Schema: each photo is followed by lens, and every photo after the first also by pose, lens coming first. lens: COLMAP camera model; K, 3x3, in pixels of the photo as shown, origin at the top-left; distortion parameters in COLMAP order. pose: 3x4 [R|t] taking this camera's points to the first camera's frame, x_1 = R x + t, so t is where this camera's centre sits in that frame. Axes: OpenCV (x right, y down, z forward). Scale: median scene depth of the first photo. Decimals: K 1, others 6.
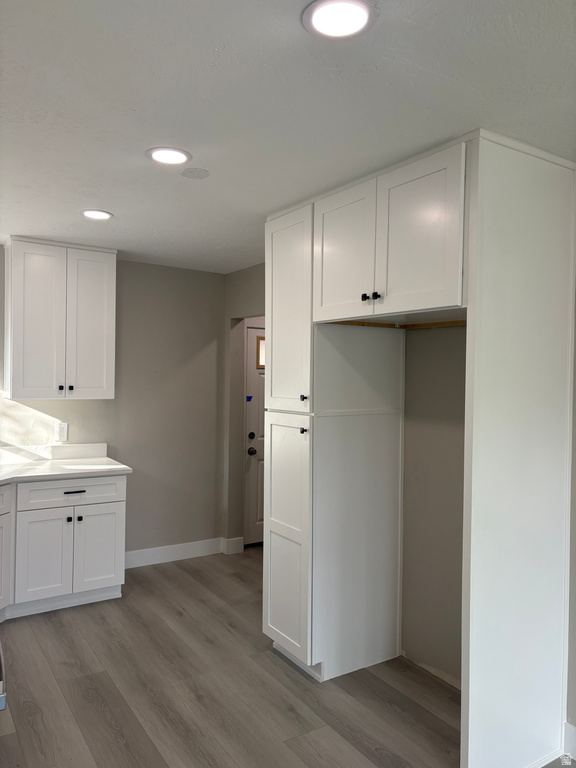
lens RADIAL K [[583.6, 0, 288.0], [0, 583.6, 384.0], [0, 0, 1]] dist [0.022175, -0.001273]
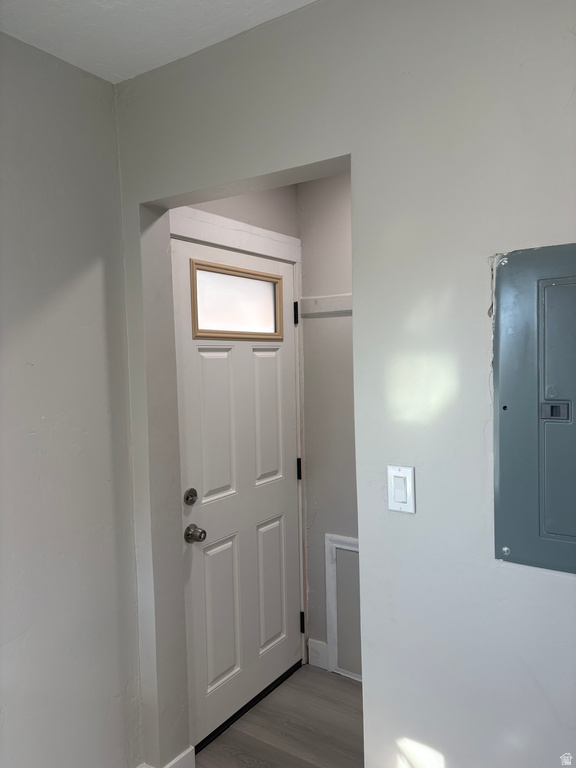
lens RADIAL K [[567.3, 0, 287.0], [0, 567.3, 391.0], [0, 0, 1]] dist [0.053925, -0.052814]
pose [[0.921551, -0.061437, 0.383365, -0.153208], [0.043289, 0.997503, 0.055798, -0.008314], [-0.385836, -0.034825, 0.921910, 0.602747]]
